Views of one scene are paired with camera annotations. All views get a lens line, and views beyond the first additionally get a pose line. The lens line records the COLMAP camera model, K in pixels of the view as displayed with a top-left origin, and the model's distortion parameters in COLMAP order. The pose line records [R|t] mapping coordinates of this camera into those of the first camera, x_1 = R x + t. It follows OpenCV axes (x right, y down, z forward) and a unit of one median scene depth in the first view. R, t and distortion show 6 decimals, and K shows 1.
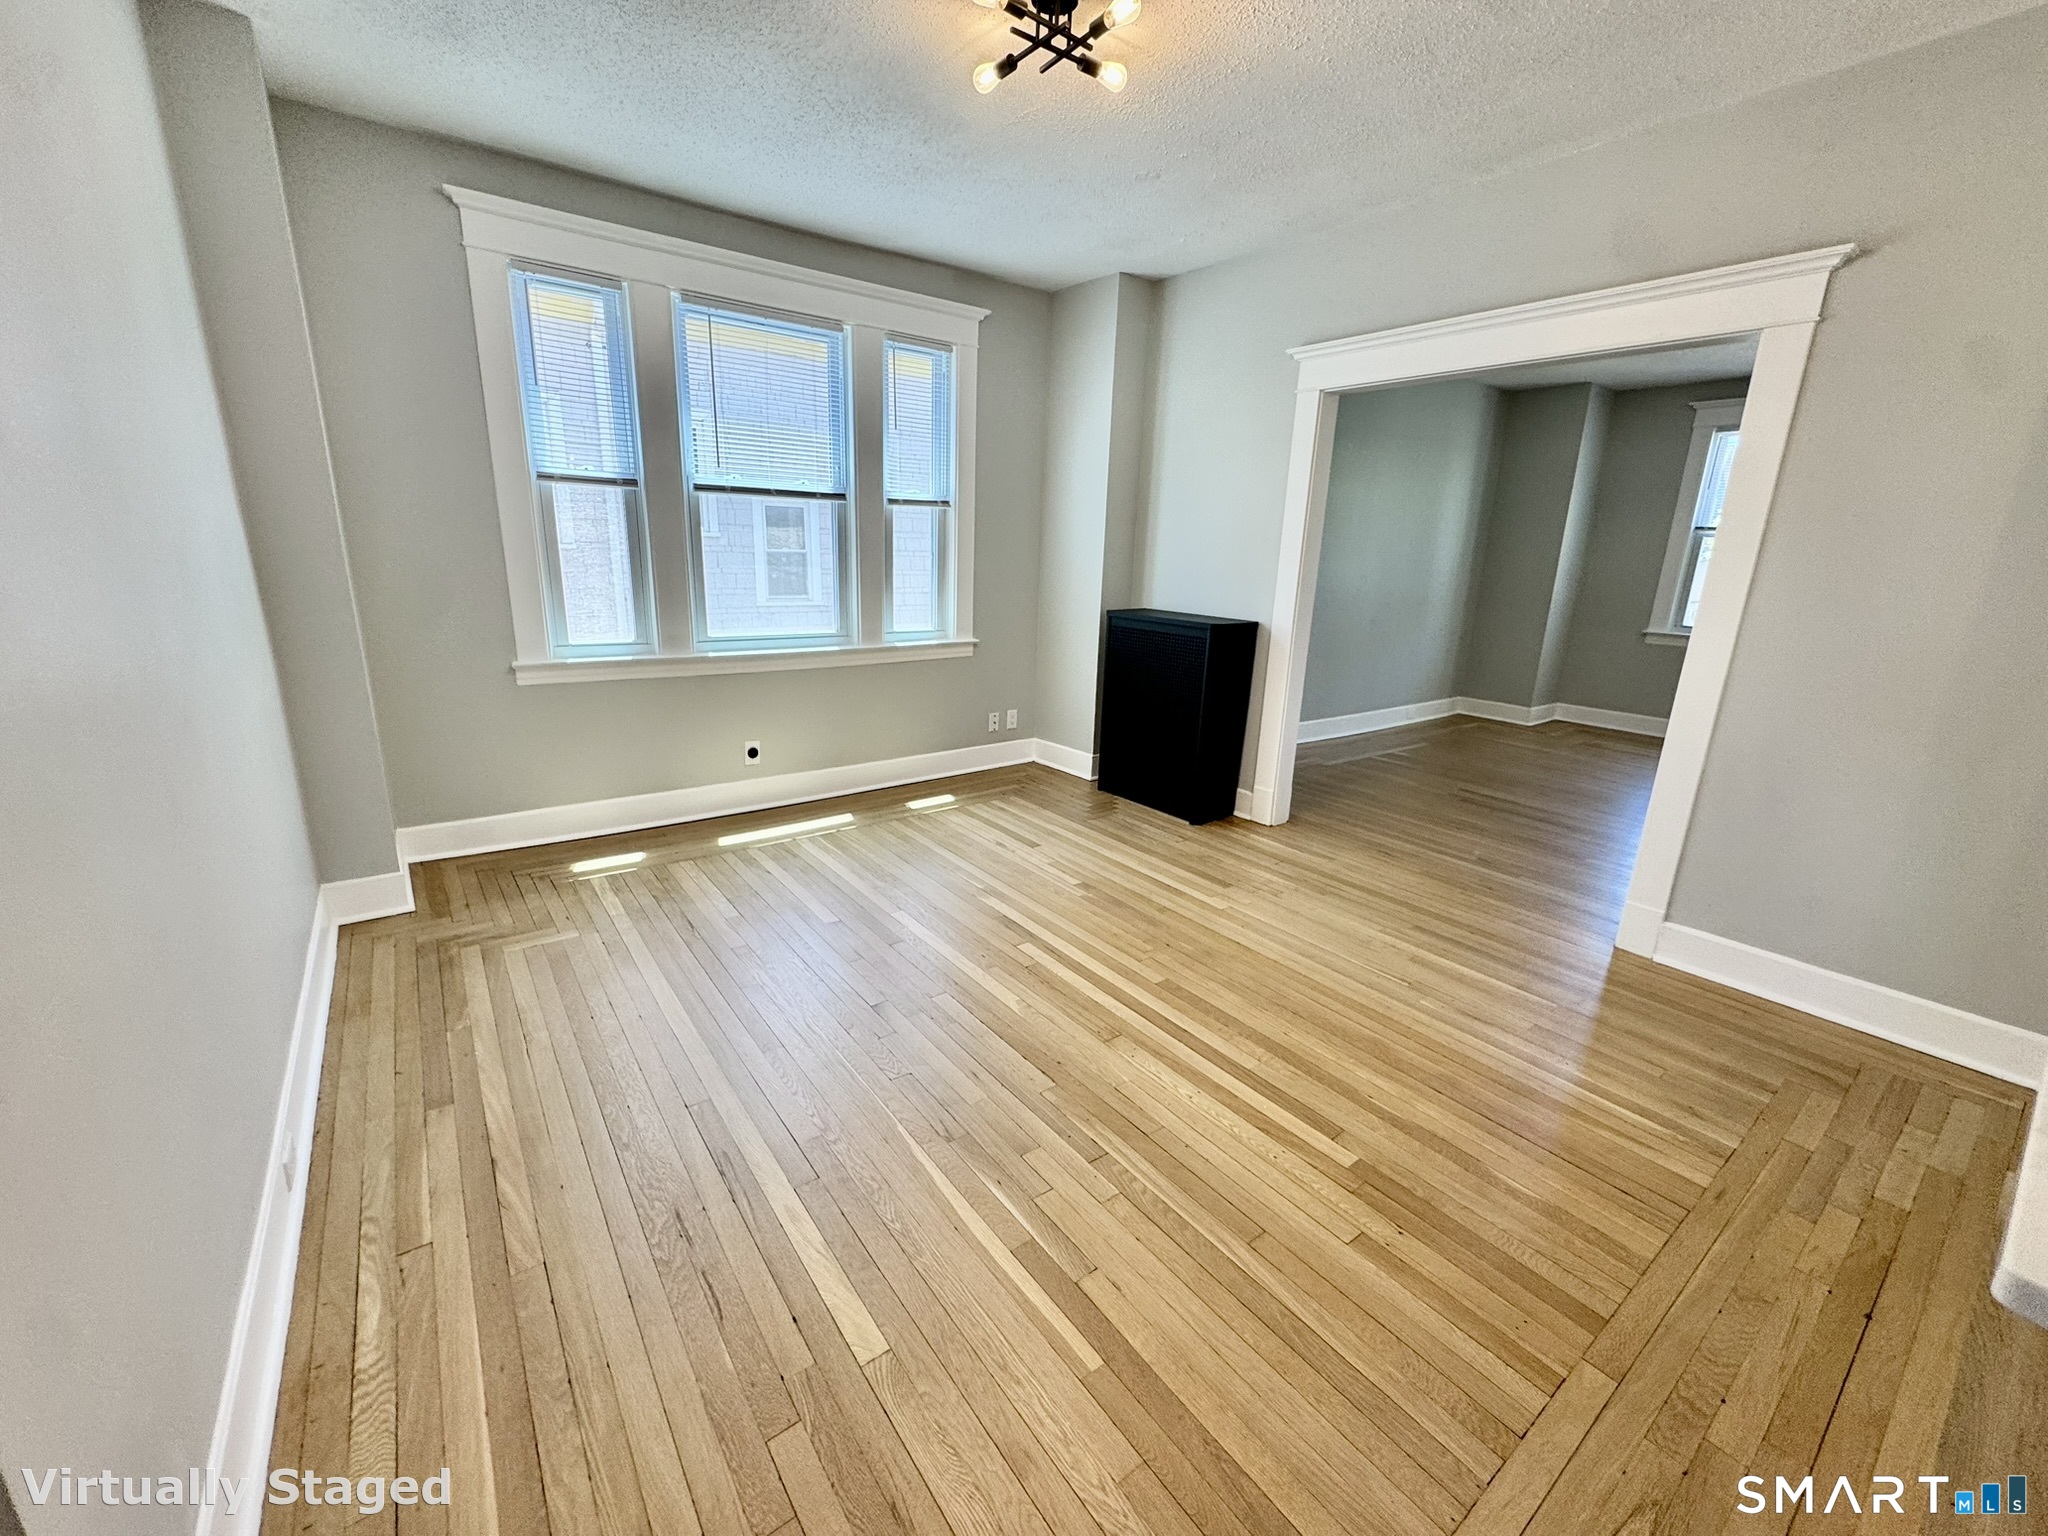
lens RADIAL K [[820.5, 0, 1021.9], [0, 820.5, 764.8], [0, 0, 1]] dist [-0.002548, 0.000140]
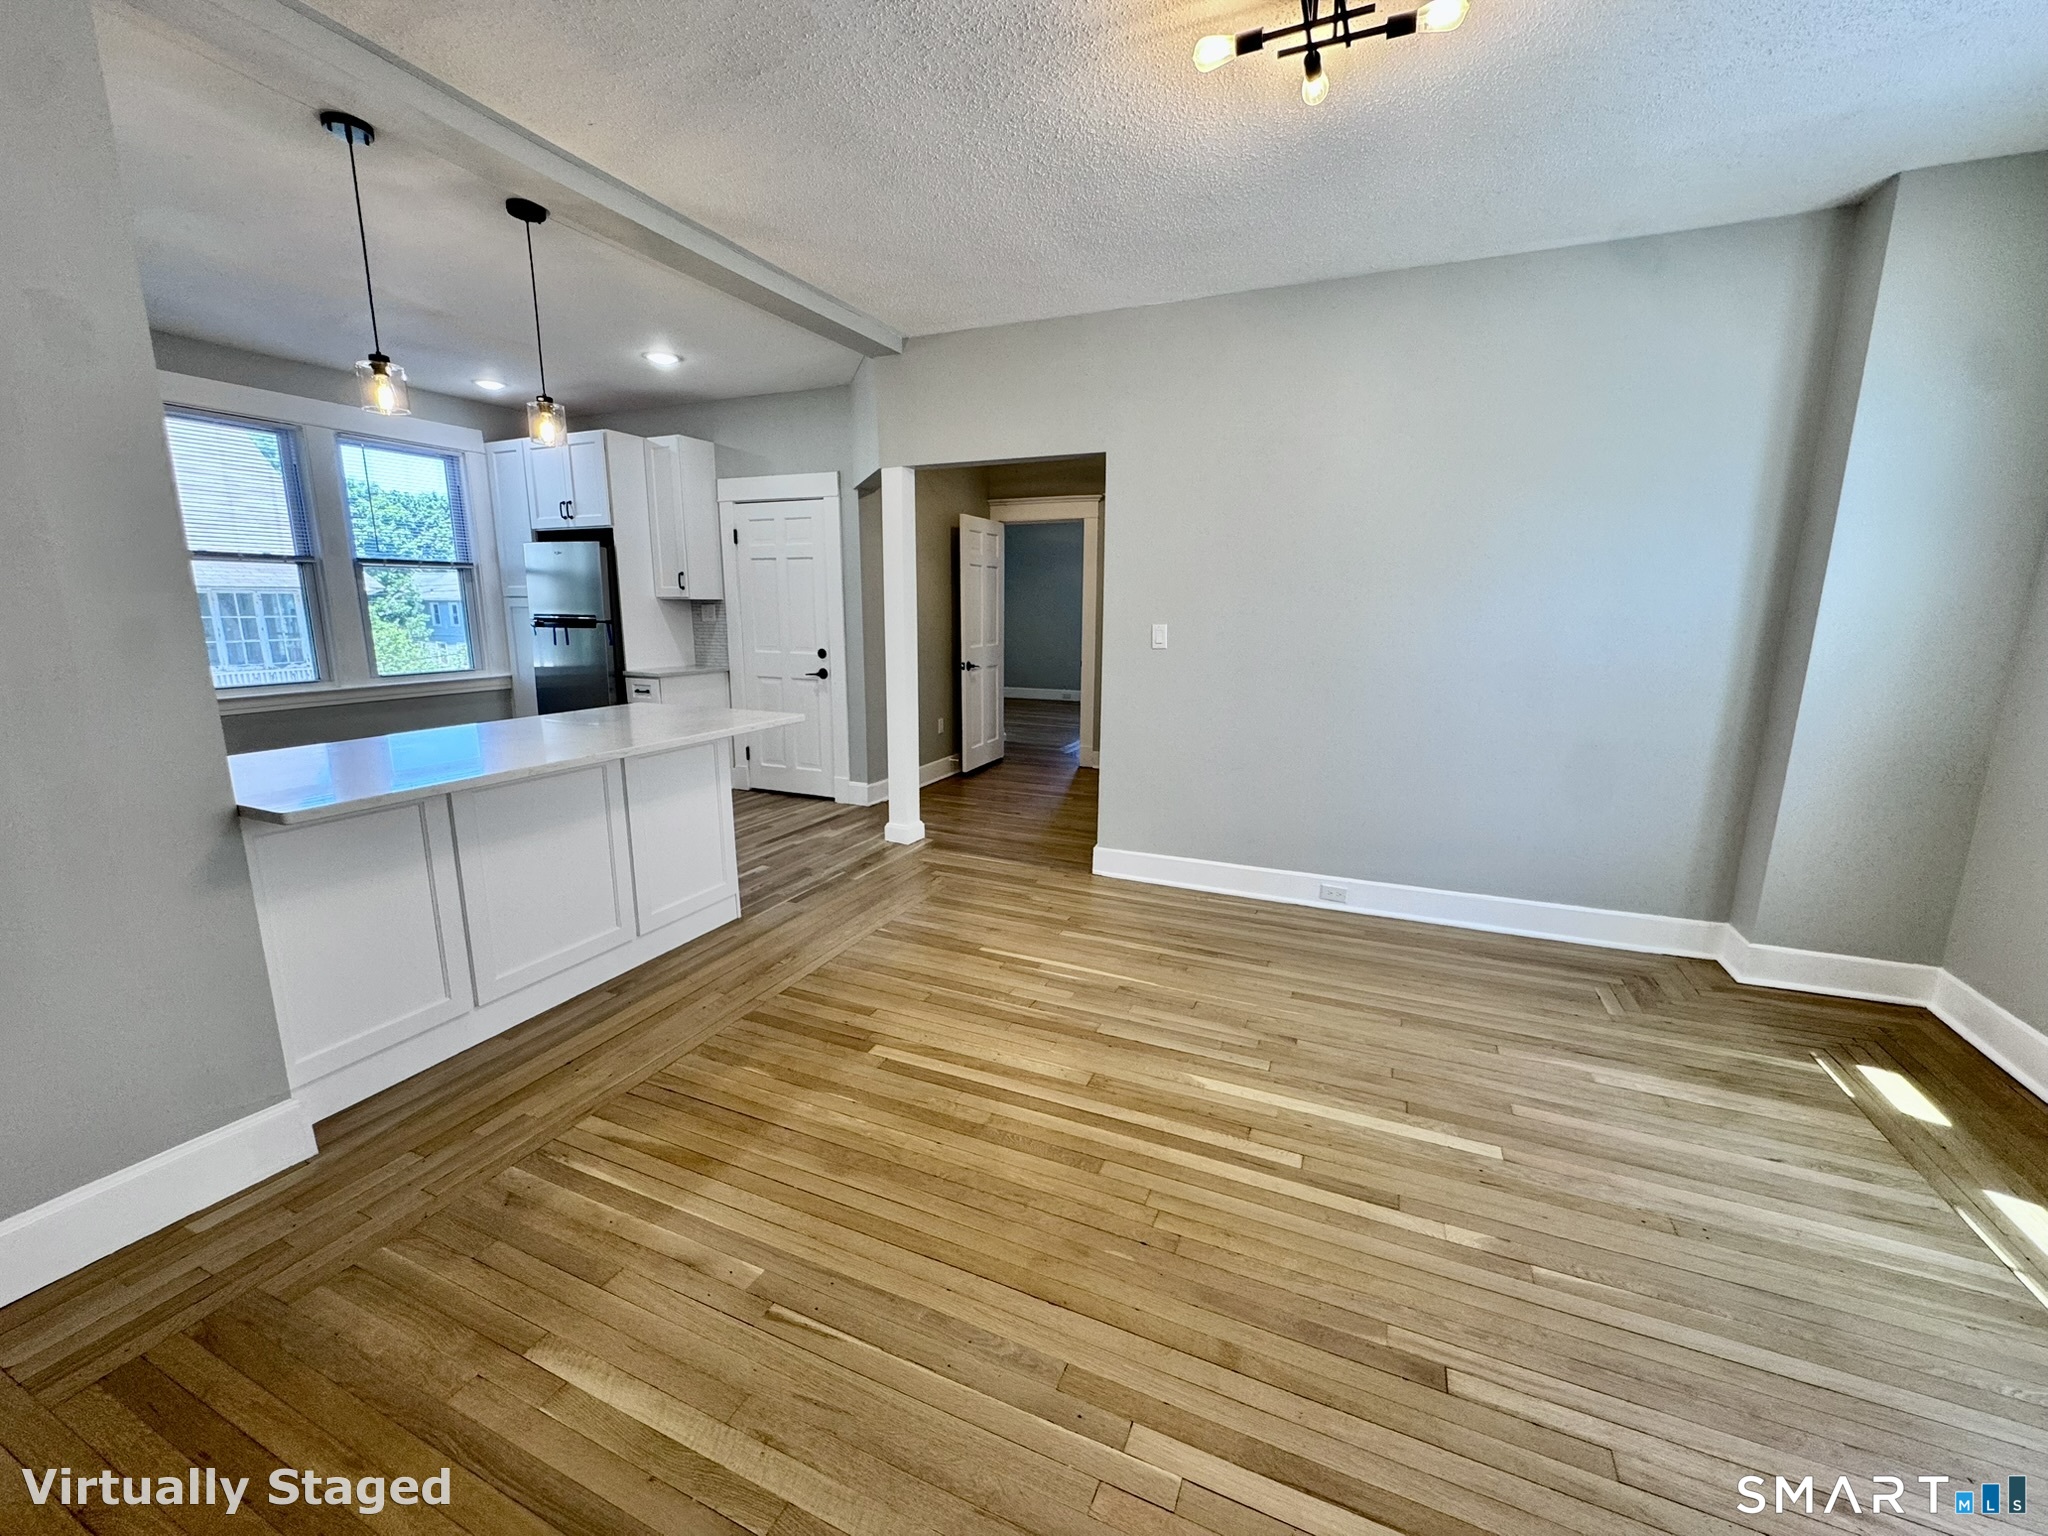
lens RADIAL K [[820.5, 0, 1021.9], [0, 820.5, 764.8], [0, 0, 1]] dist [-0.002548, 0.000140]
pose [[-0.868181, 0.059102, -0.492716, 0.441249], [-0.160870, 0.905745, 0.392104, -0.272941], [0.469450, 0.419681, -0.776843, 1.048030]]
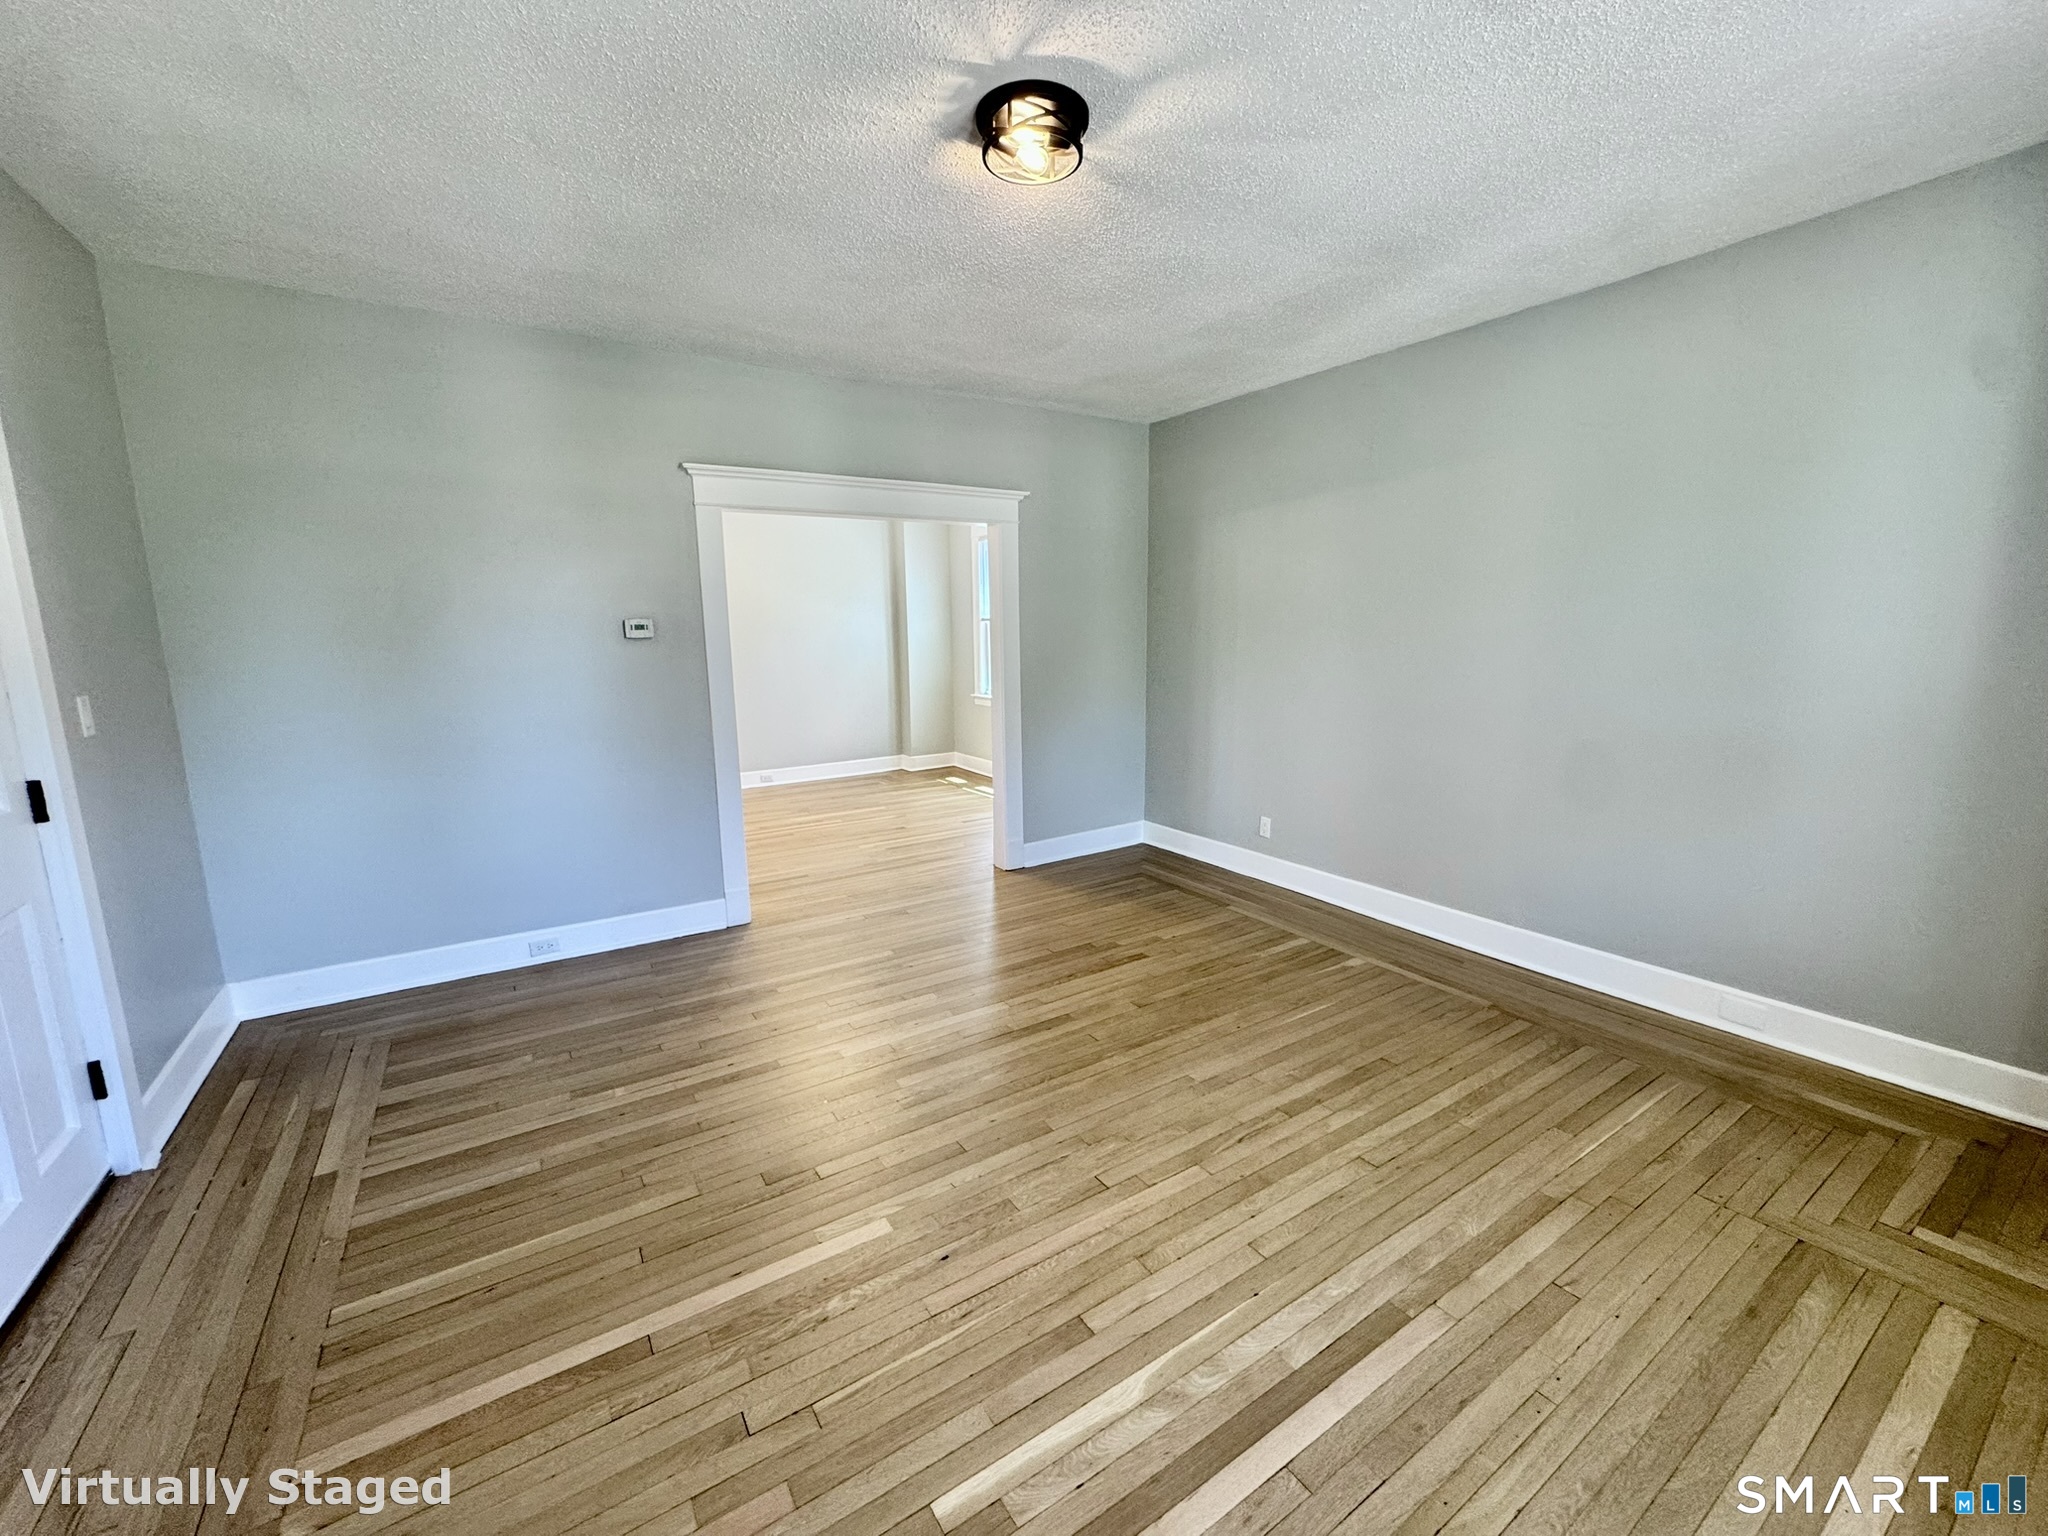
lens RADIAL K [[820.5, 0, 1021.9], [0, 820.5, 764.8], [0, 0, 1]] dist [-0.002548, 0.000140]
pose [[-0.068049, 0.131738, -0.988946, 1.751649], [-0.246338, 0.958335, 0.144610, -0.300531], [0.966792, 0.253456, -0.032762, 1.220680]]
